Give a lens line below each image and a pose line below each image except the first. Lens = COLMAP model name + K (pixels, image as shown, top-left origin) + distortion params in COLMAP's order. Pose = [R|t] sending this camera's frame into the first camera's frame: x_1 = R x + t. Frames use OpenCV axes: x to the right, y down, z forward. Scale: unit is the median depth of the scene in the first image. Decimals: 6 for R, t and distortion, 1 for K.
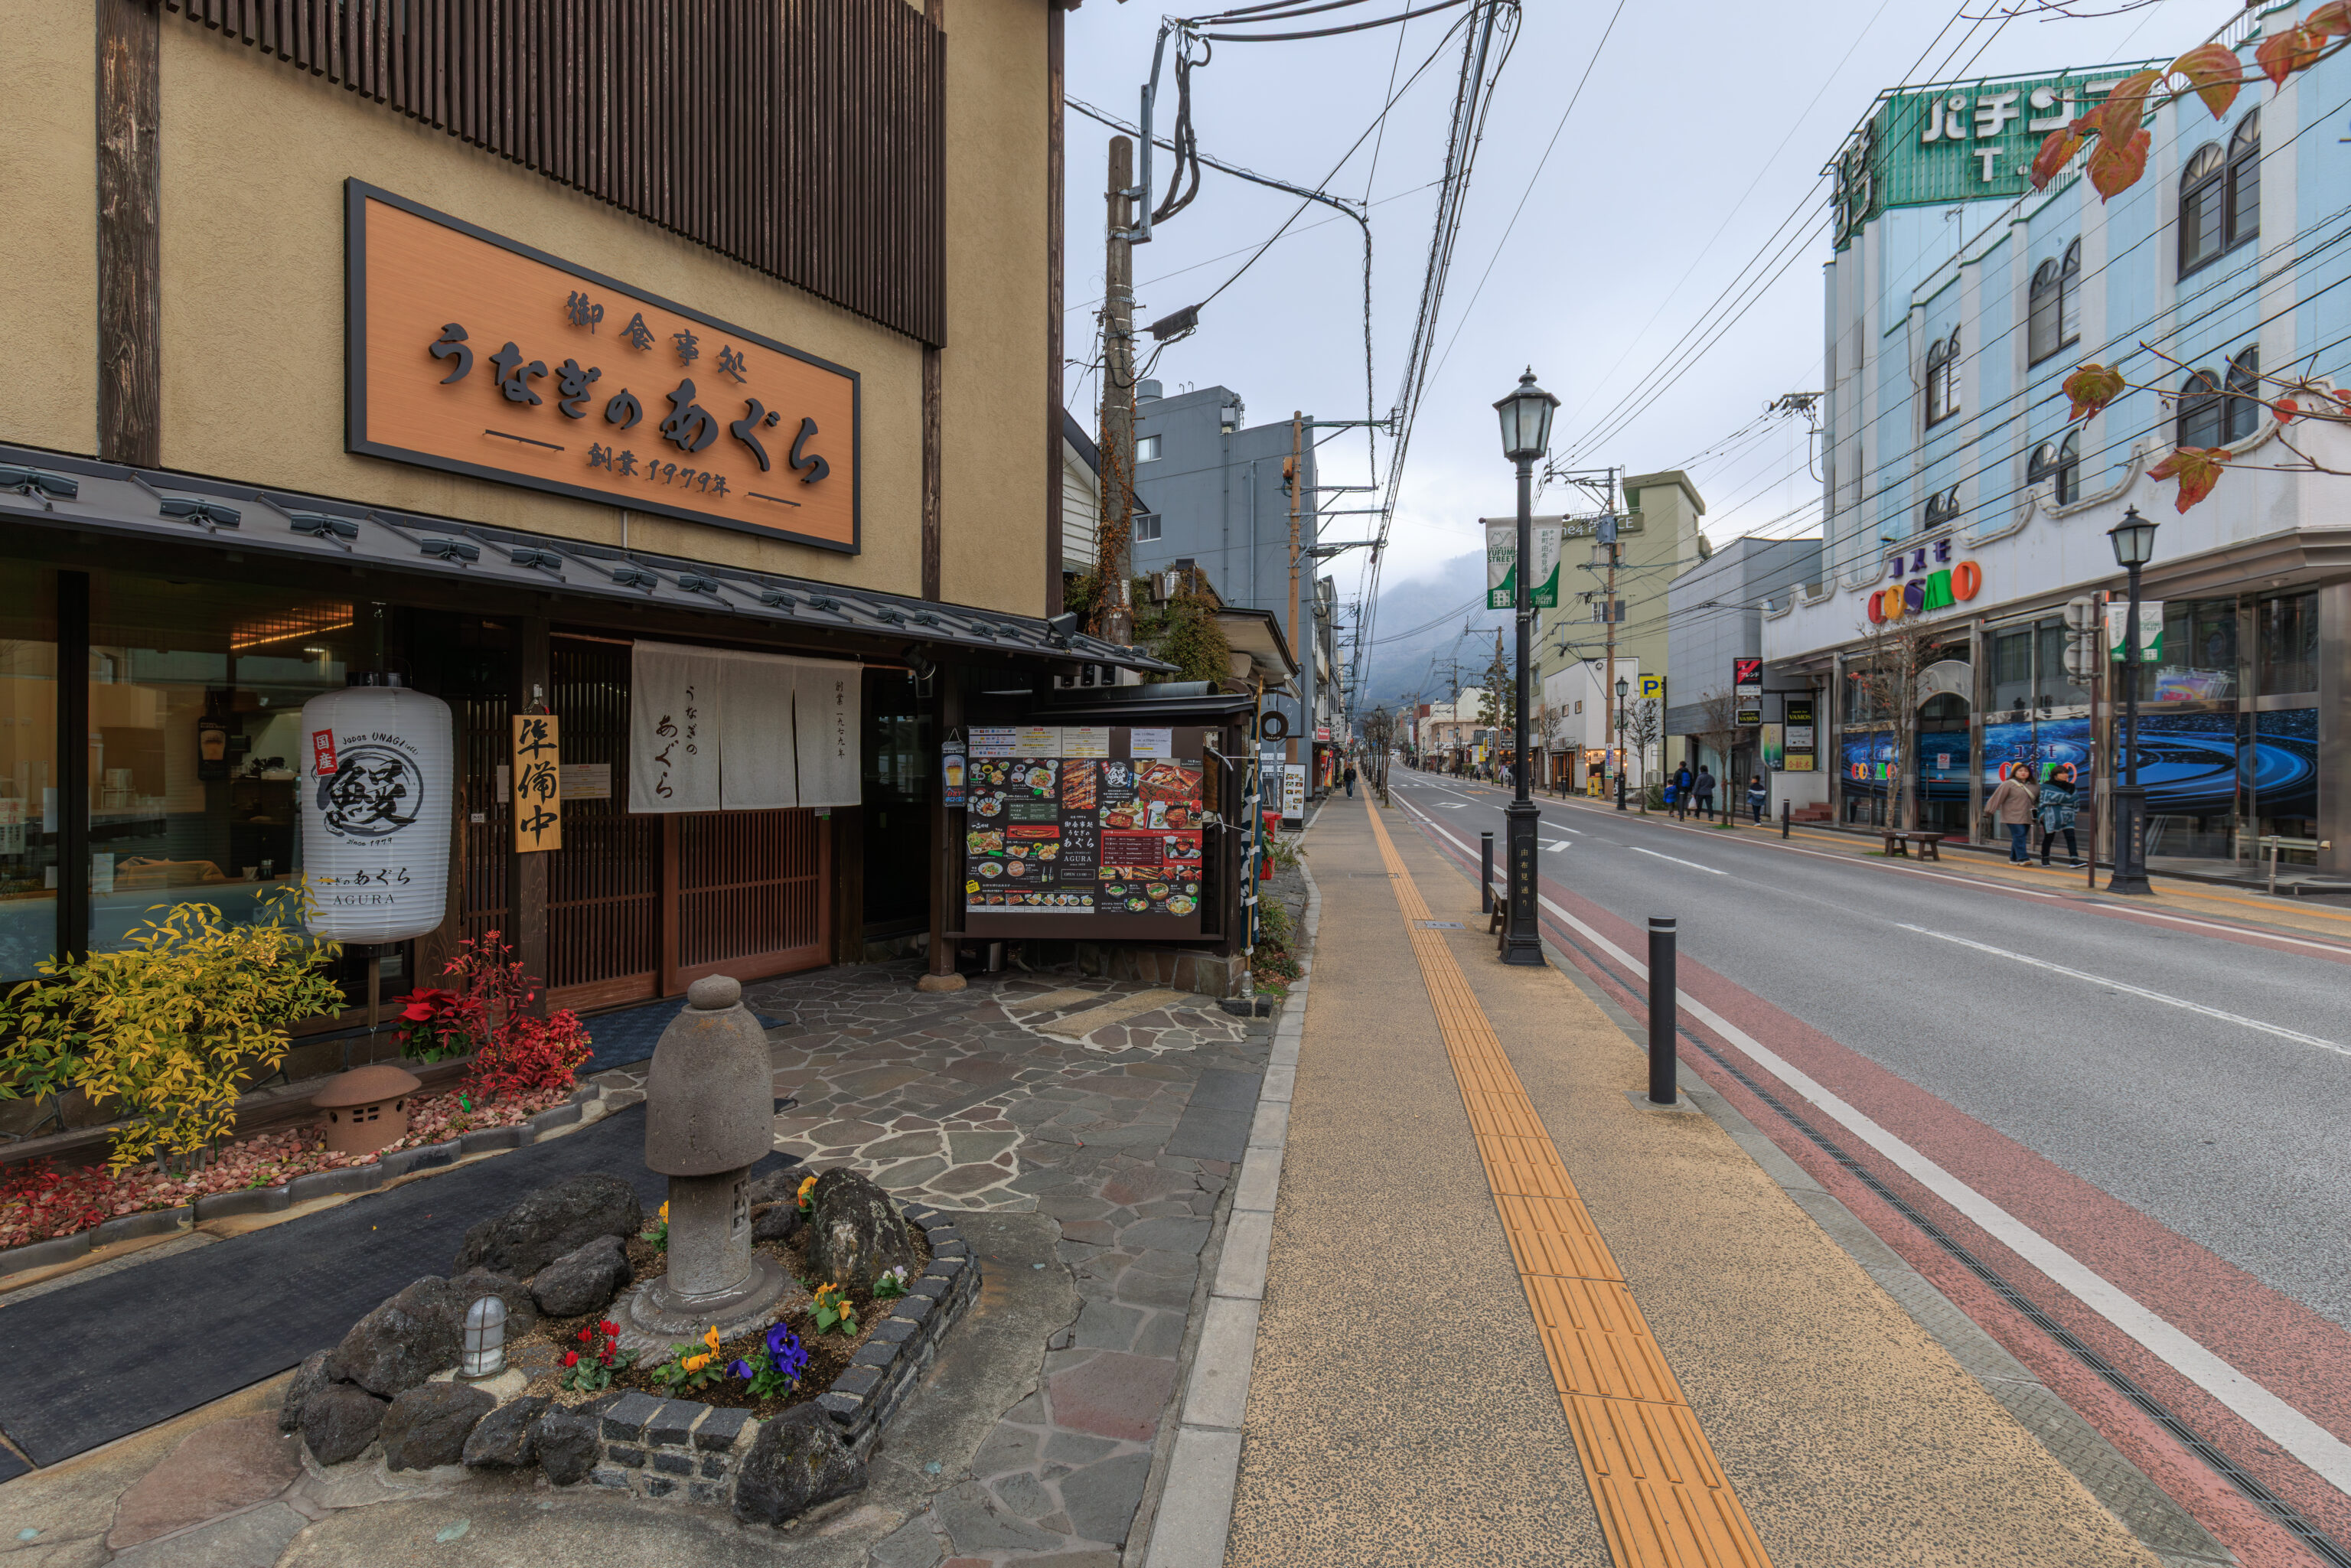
lens RADIAL K [[1049.9, 0, 1168.3], [0, 1049.9, 767.4], [0, 0, 1]] dist [0.000912, 0.000454]
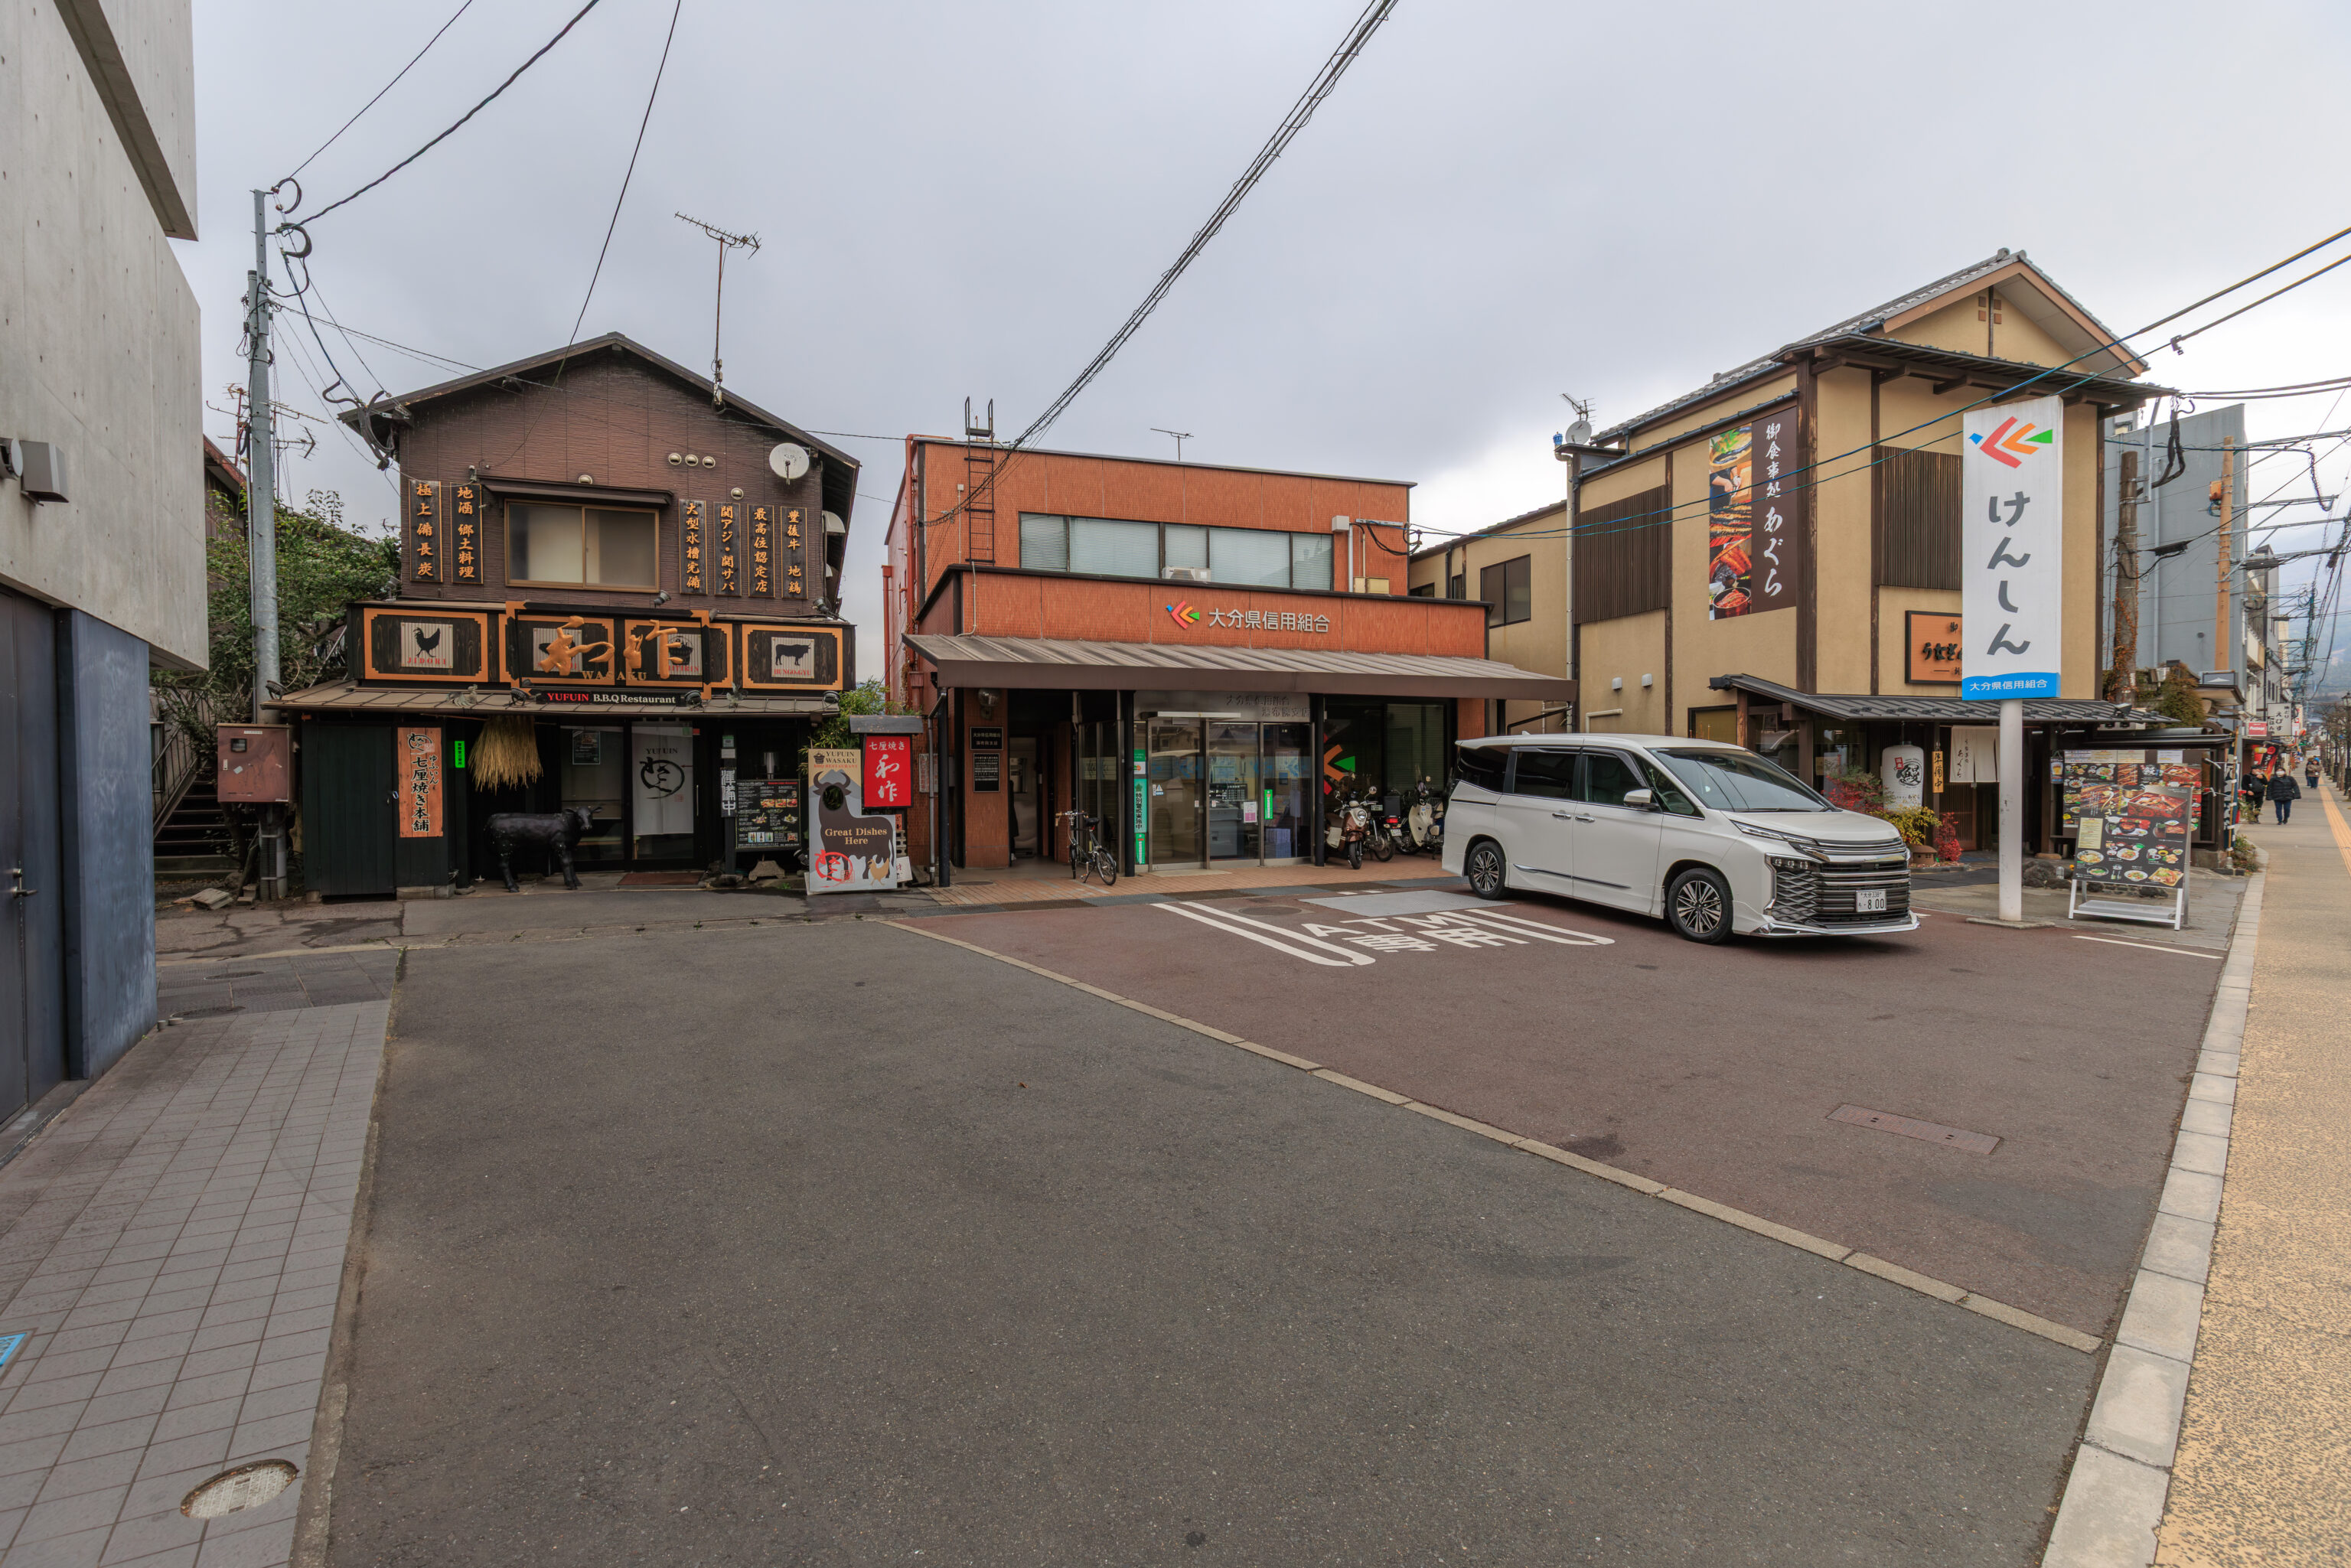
lens RADIAL K [[1049.9, 0, 1168.3], [0, 1049.9, 766.4], [0, 0, 1]] dist [0.000912, 0.000454]
pose [[0.795485, 0.000768, -0.605973, -0.364354], [0.000456, 0.999998, 0.001867, -0.007086], [0.605973, -0.001762, 0.795483, -2.149294]]
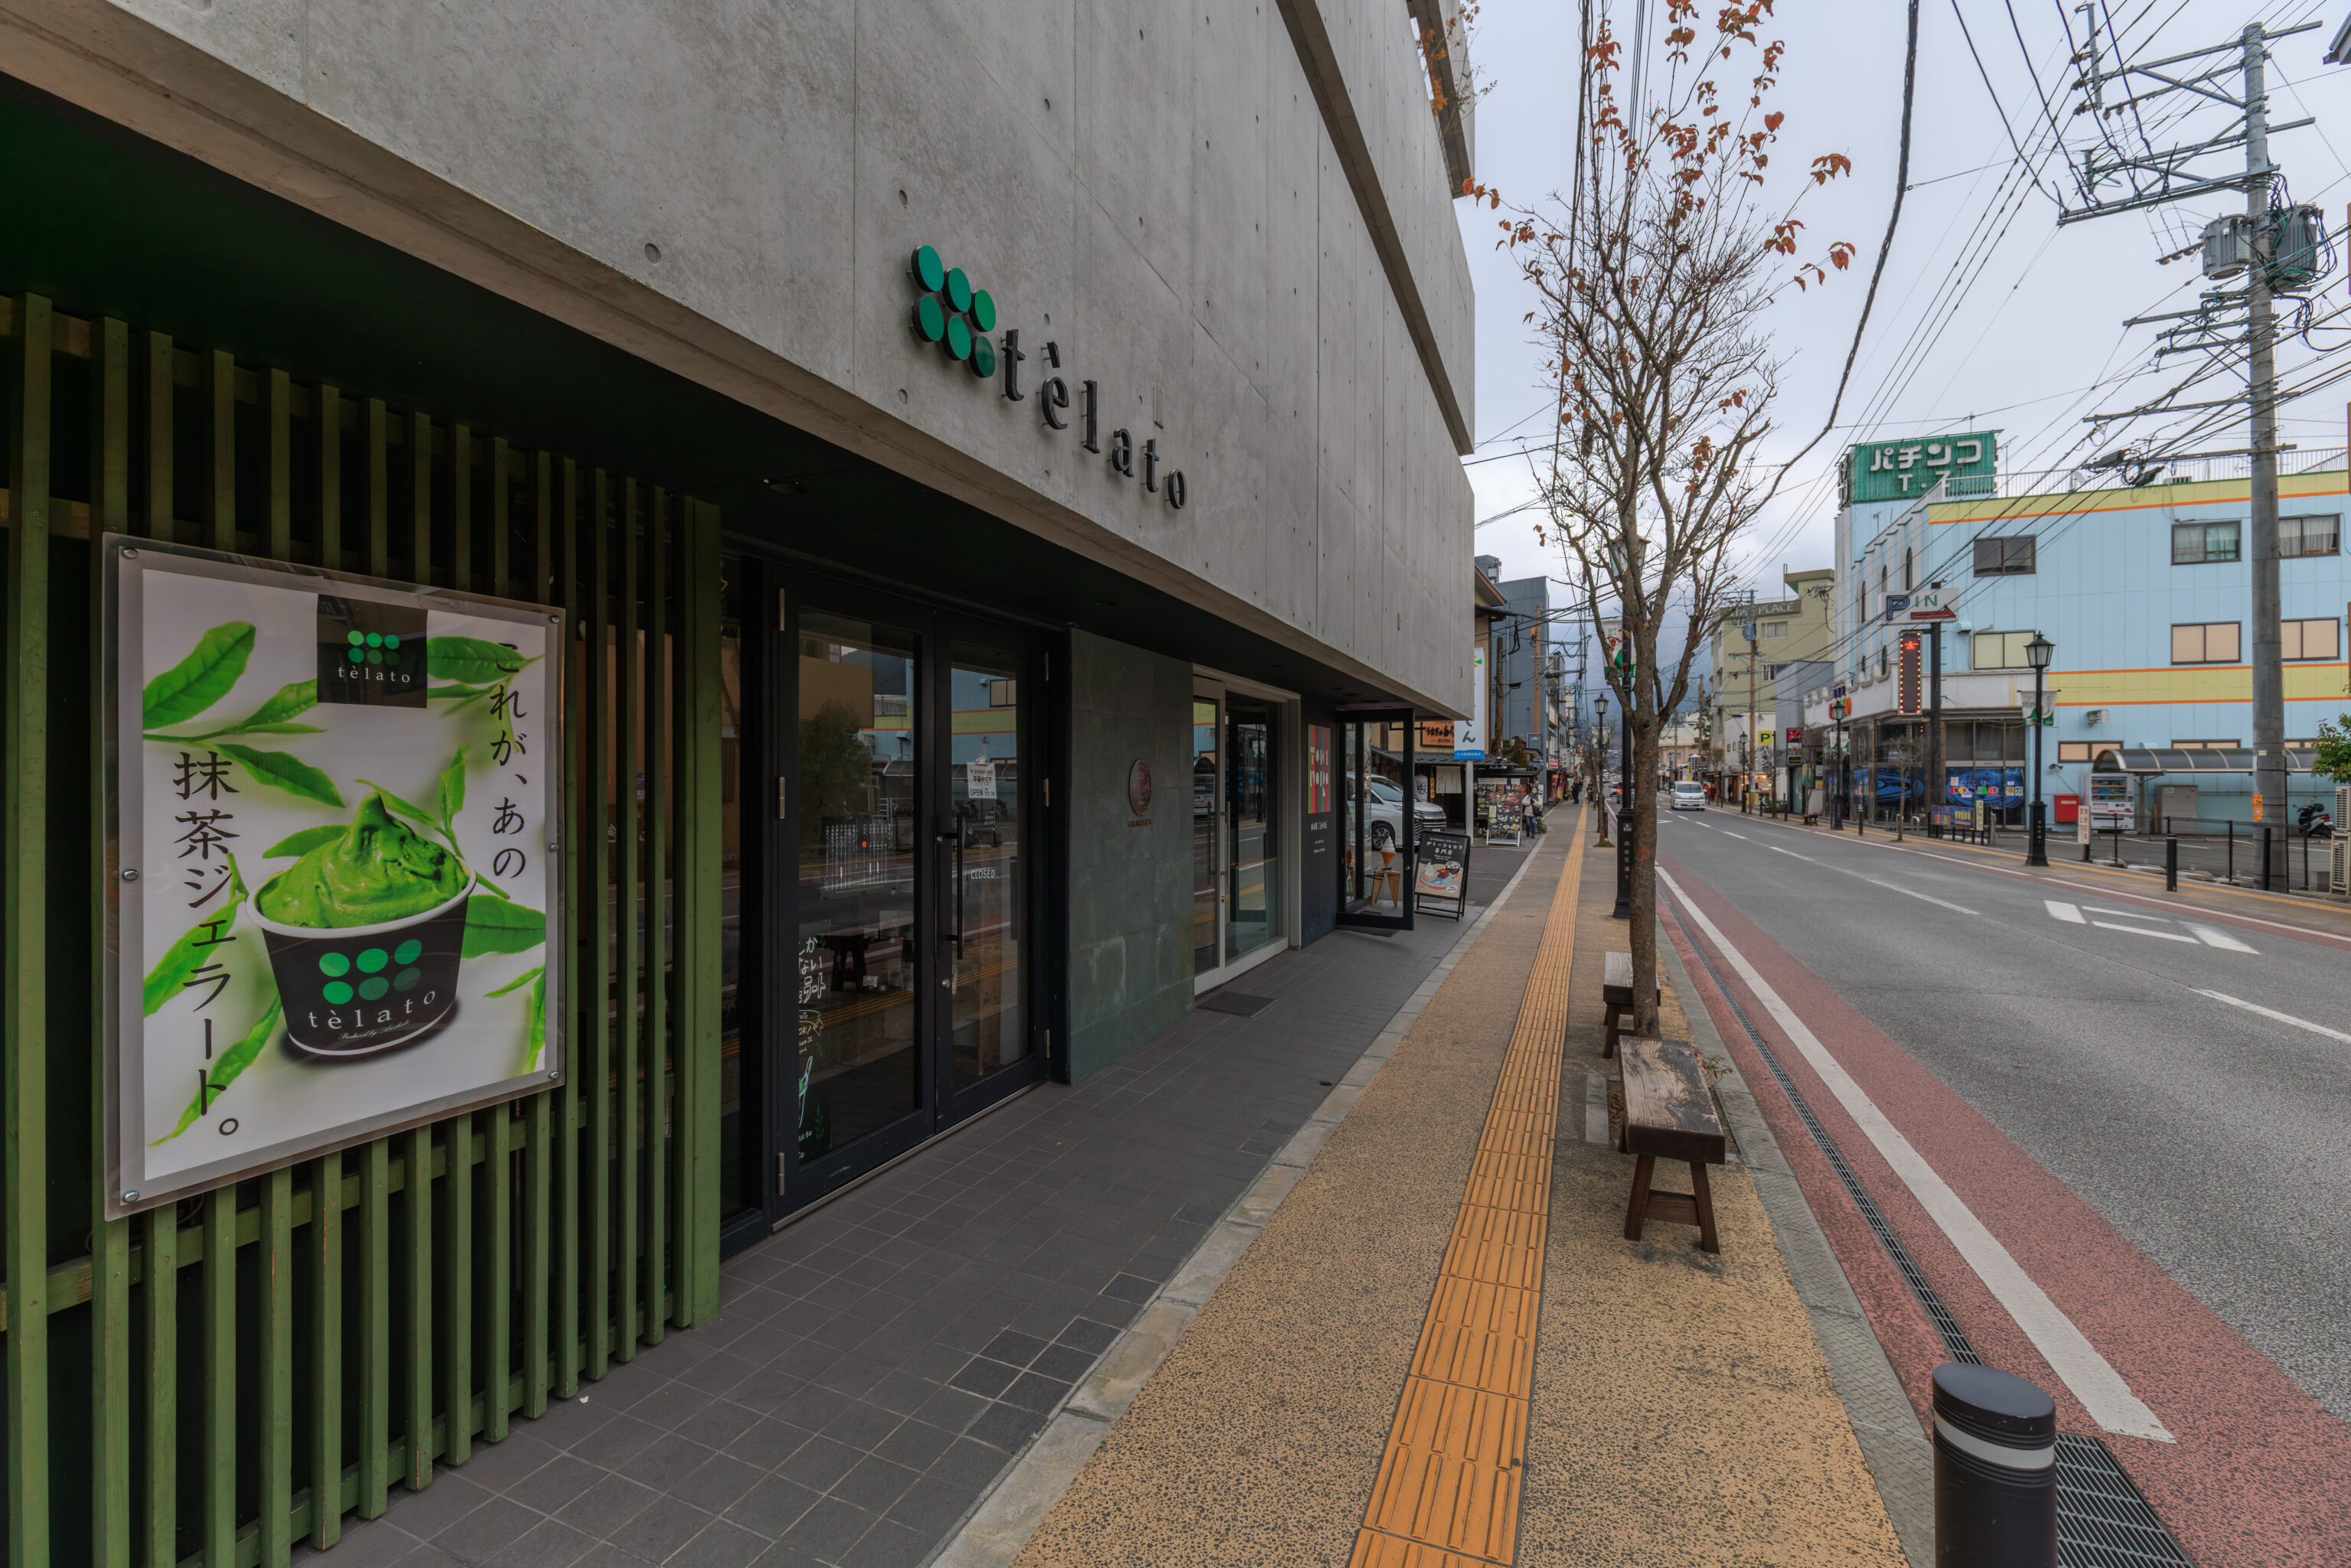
lens RADIAL K [[1049.9, 0, 1168.8], [0, 1049.9, 741.0], [0, 0, 1]] dist [0.000912, 0.000454]
pose [[0.978532, -0.002058, -0.206084, -0.613865], [-0.006047, 0.999233, -0.038690, -0.011634], [0.206005, 0.039105, 0.977769, -4.351604]]
